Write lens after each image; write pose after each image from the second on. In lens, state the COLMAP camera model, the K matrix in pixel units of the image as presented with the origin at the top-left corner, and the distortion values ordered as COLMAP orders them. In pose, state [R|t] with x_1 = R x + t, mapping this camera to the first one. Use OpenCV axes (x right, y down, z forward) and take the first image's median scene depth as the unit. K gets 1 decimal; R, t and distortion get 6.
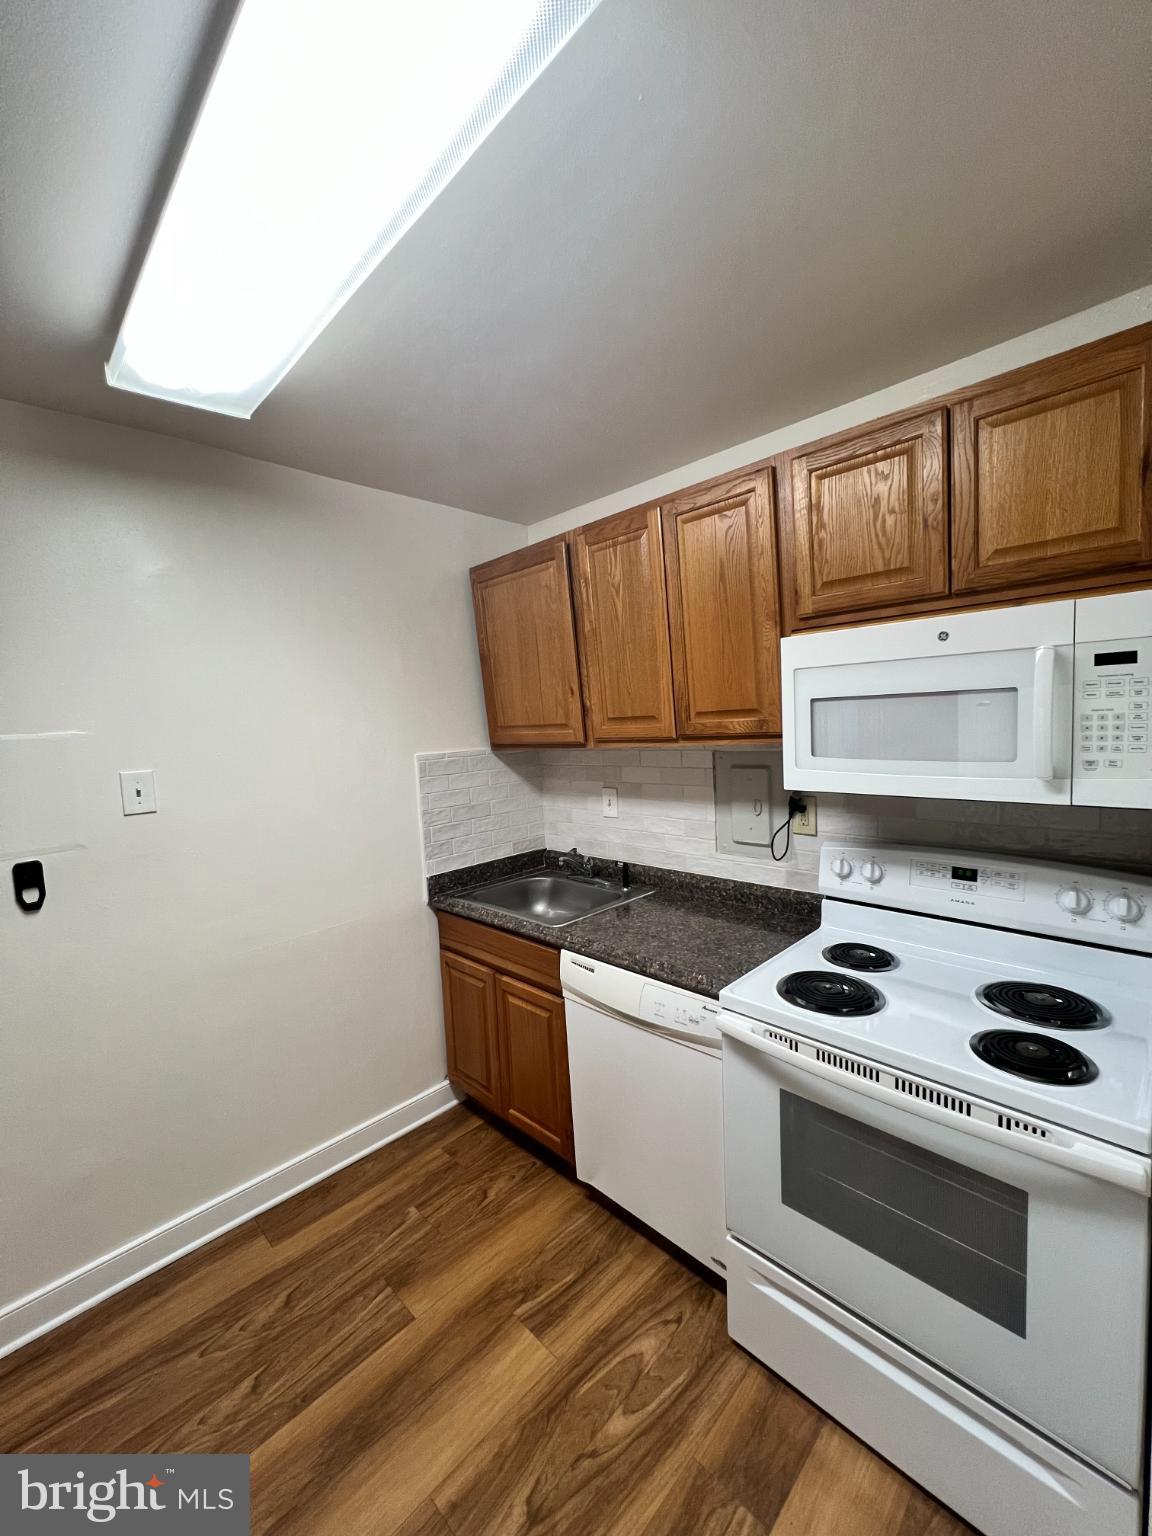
lens RADIAL K [[608.6, 0, 576.0], [0, 608.6, 768.0], [0, 0, 1]] dist [0.000194, 0.000001]
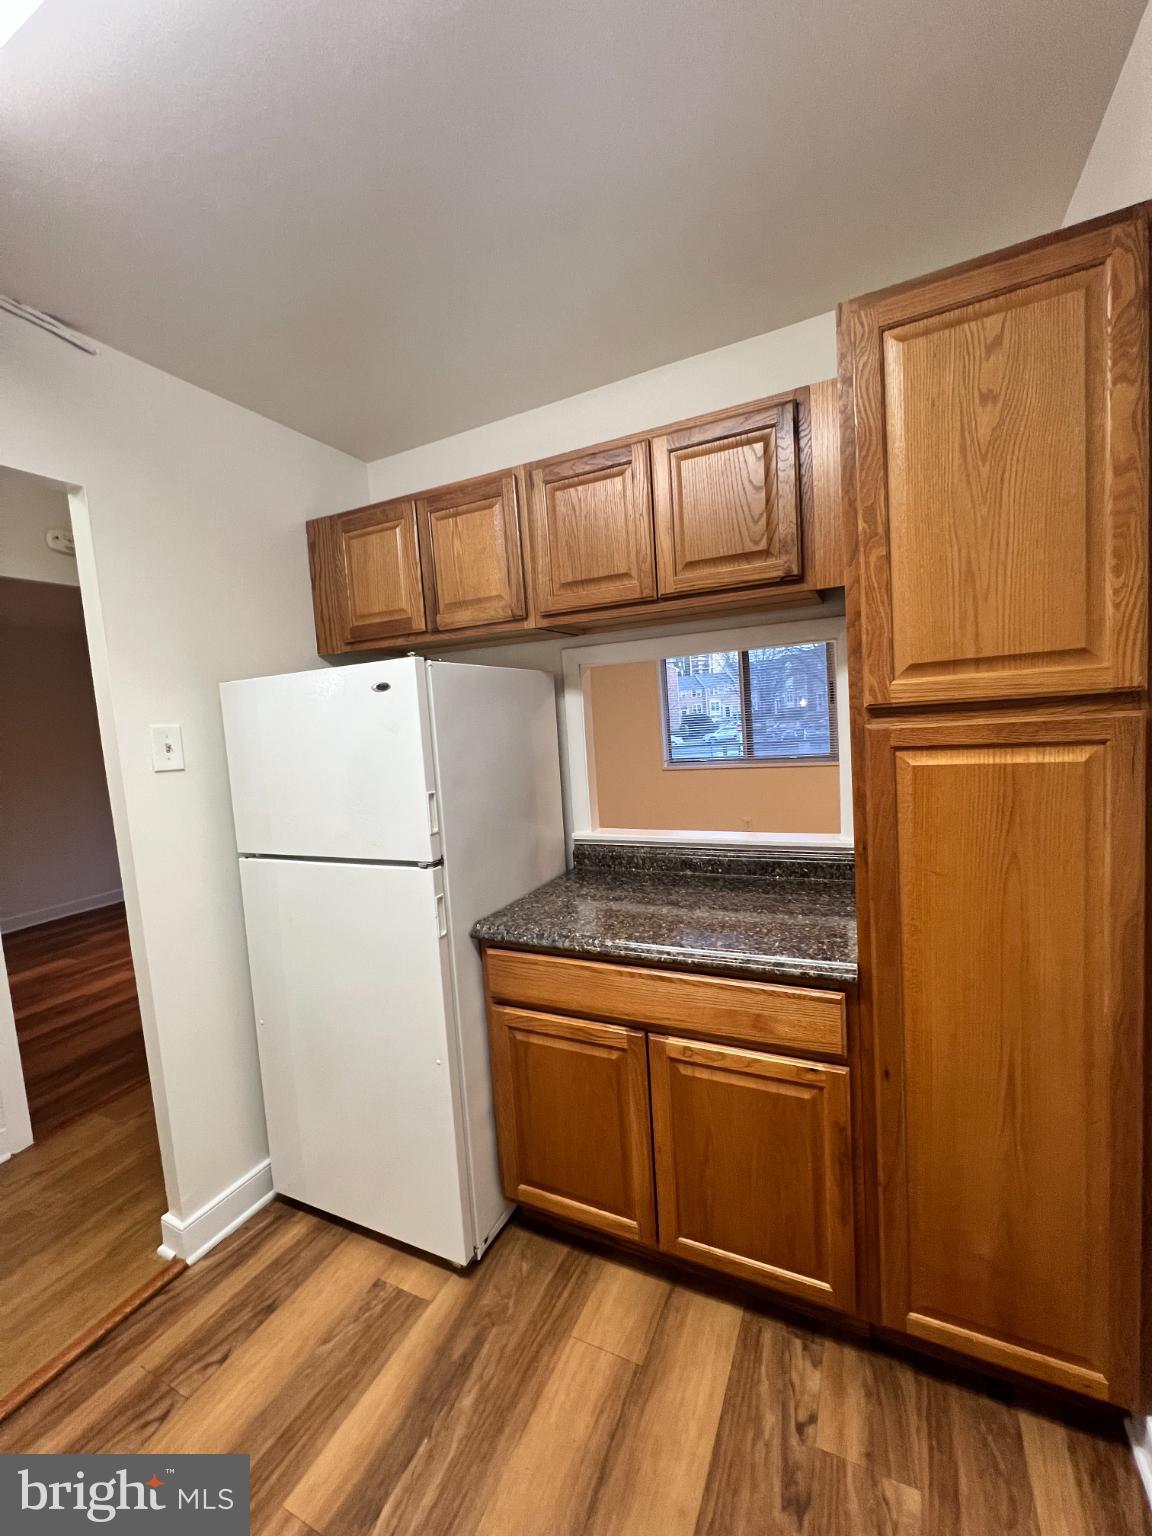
lens RADIAL K [[625.2, 0, 576.0], [0, 625.2, 768.0], [0, 0, 1]] dist [0.026905, 0.000021]
pose [[0.959363, -0.034212, 0.280094, -0.080876], [0.029341, 0.999337, 0.021567, 0.001787], [-0.280646, -0.012472, 0.959730, 0.064906]]
